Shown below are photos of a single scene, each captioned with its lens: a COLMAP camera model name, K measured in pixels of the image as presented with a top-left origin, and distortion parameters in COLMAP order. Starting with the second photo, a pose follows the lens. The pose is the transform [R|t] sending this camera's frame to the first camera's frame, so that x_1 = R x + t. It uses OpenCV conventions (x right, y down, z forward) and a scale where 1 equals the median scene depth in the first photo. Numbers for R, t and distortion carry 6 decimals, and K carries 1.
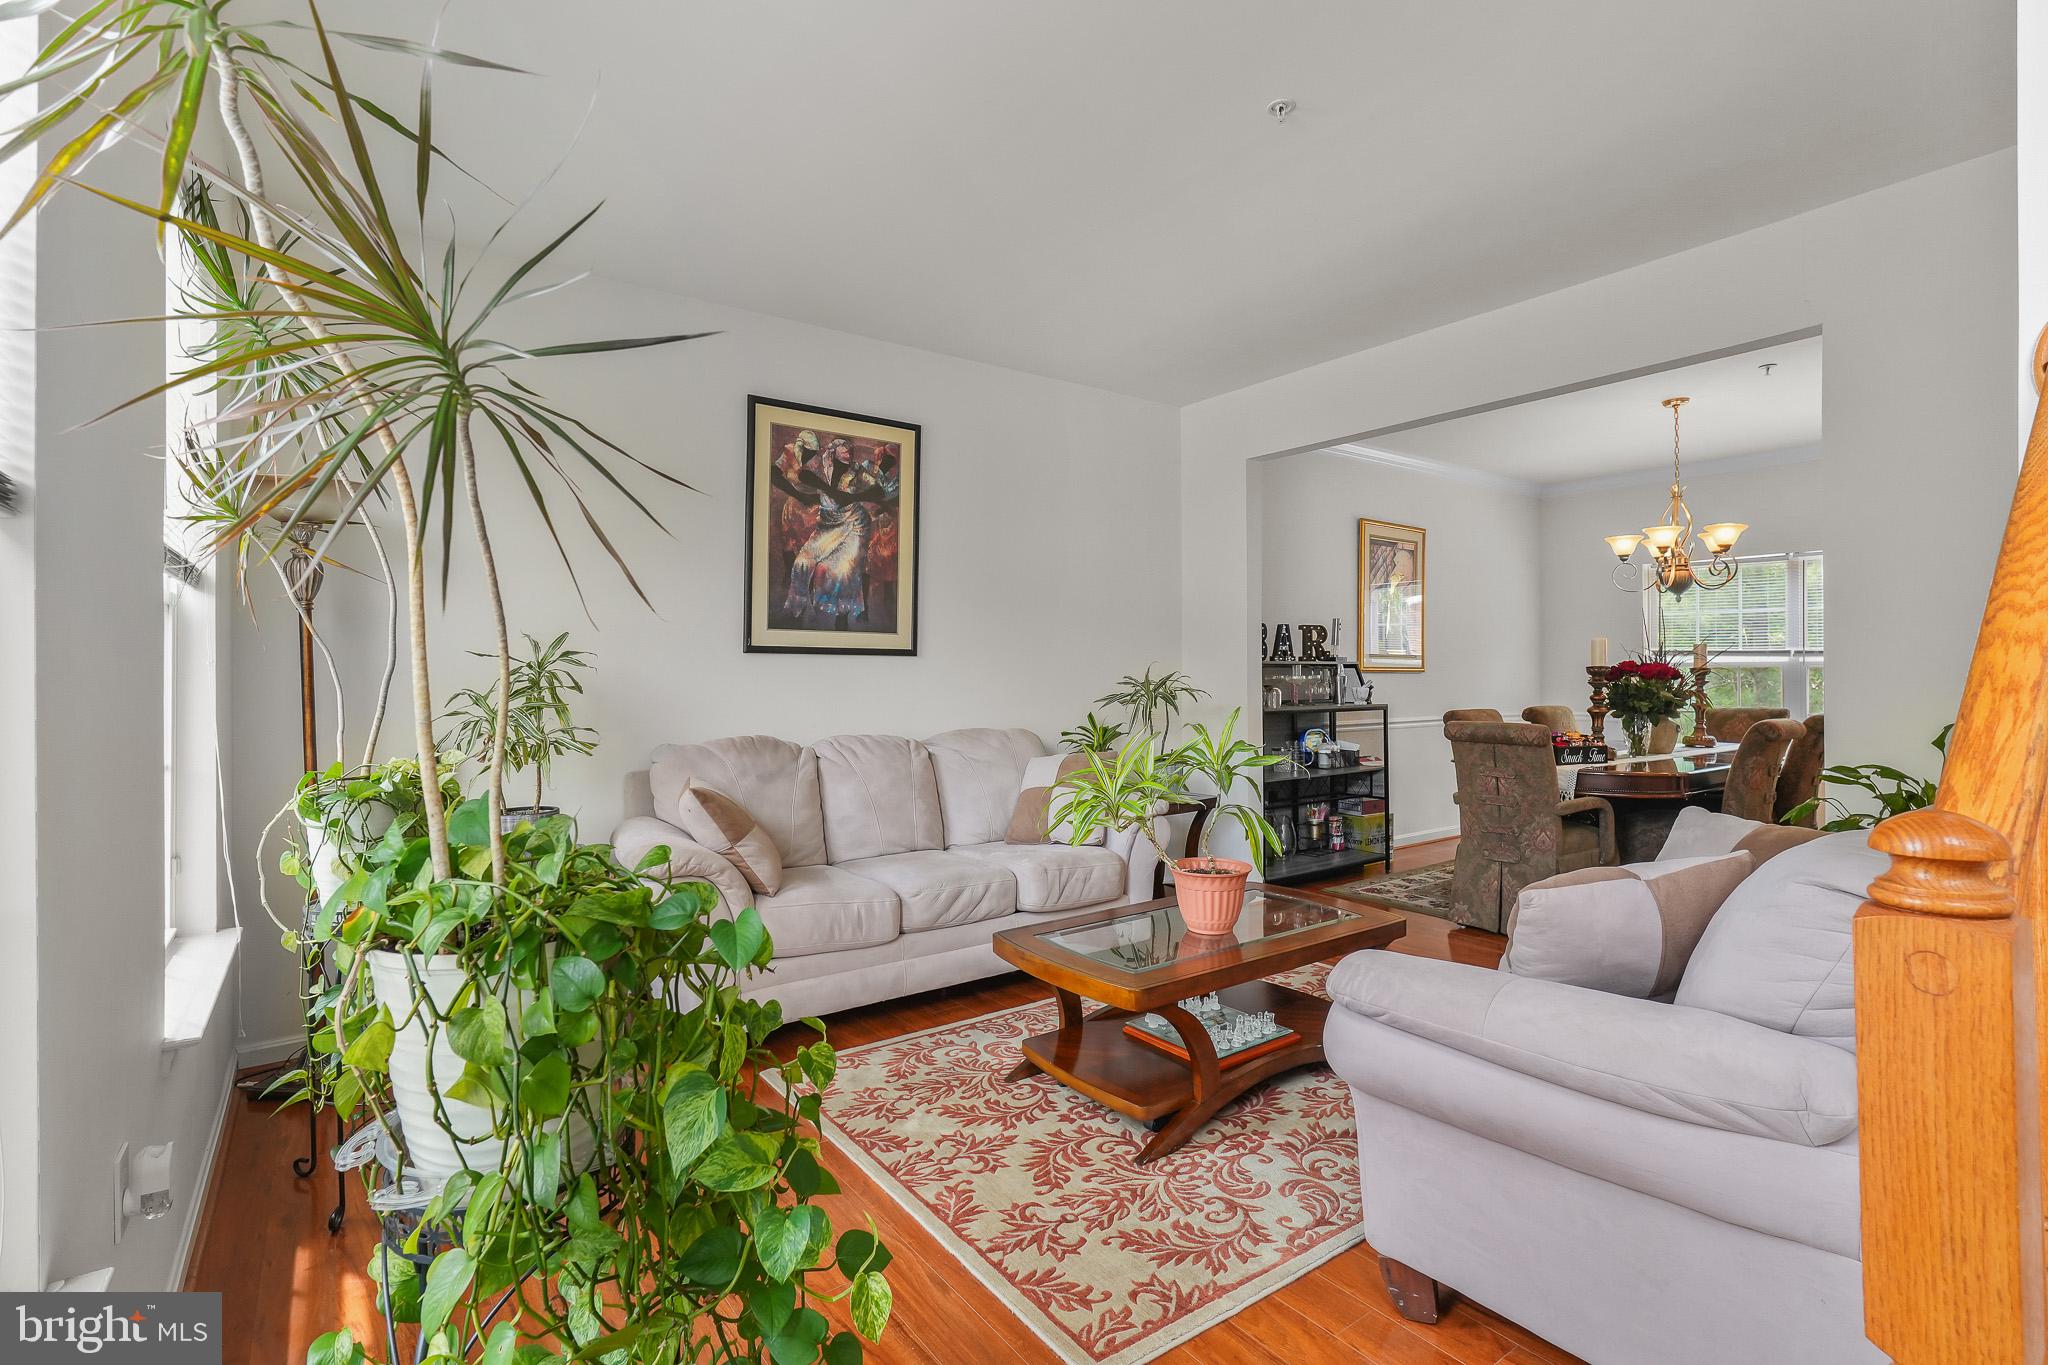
lens RADIAL K [[955.1, 0, 1016.1], [0, 955.1, 670.9], [0, 0, 1]] dist [-0.001773, -0.000039]
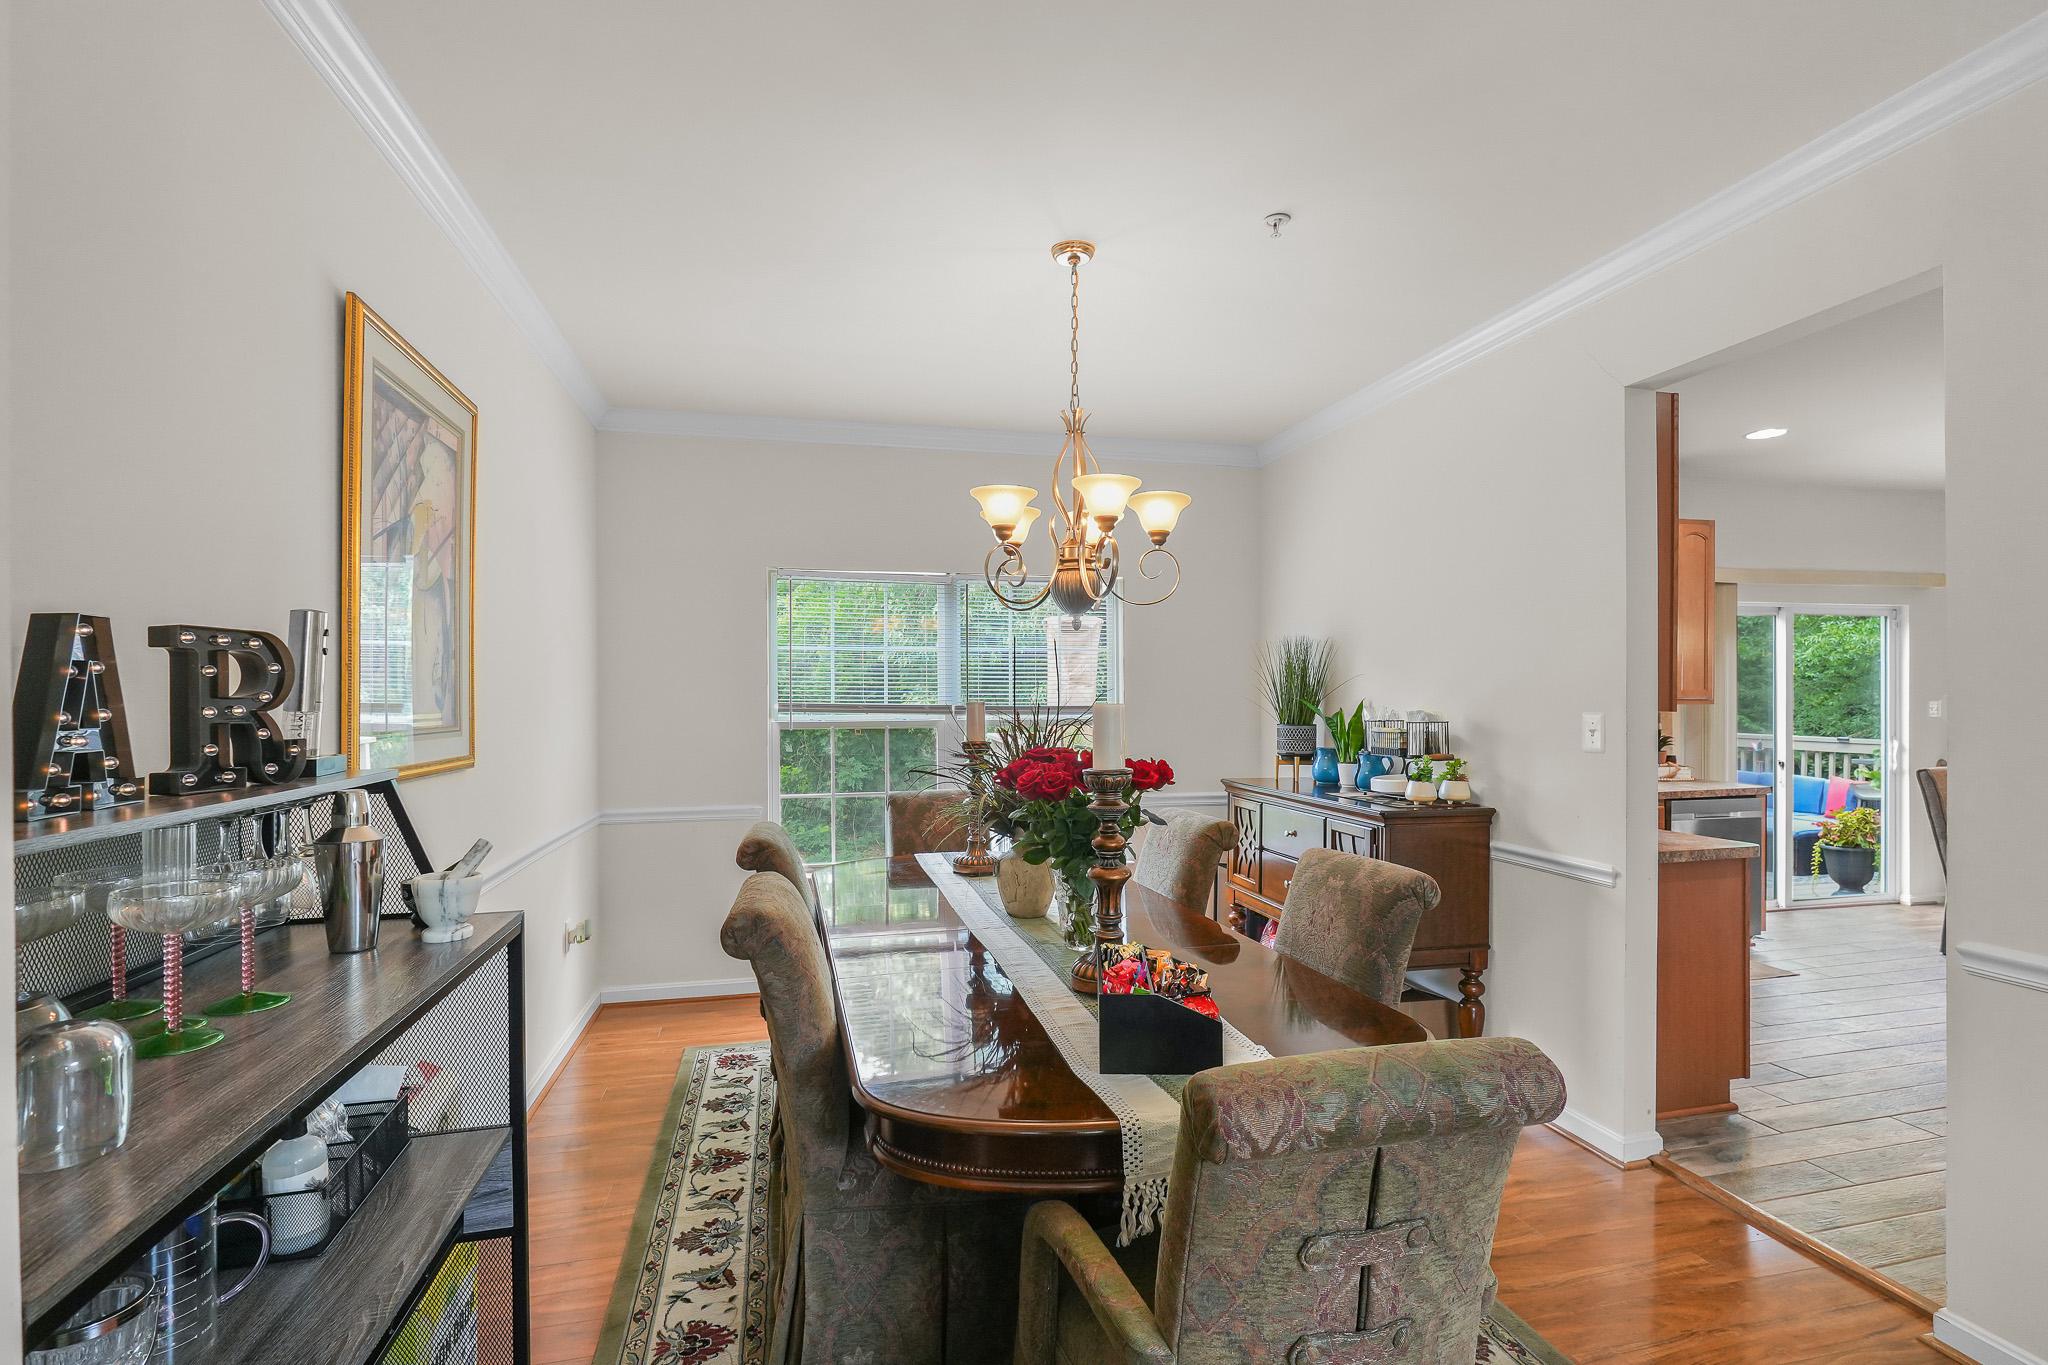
lens RADIAL K [[955.1, 0, 1016.4], [0, 955.1, 687.9], [0, 0, 1]] dist [-0.001773, -0.000039]
pose [[0.392522, 0.008168, 0.919706, 0.176396], [0.002129, 0.999950, -0.009790, -0.031579], [-0.919740, 0.005801, 0.392485, 0.740835]]
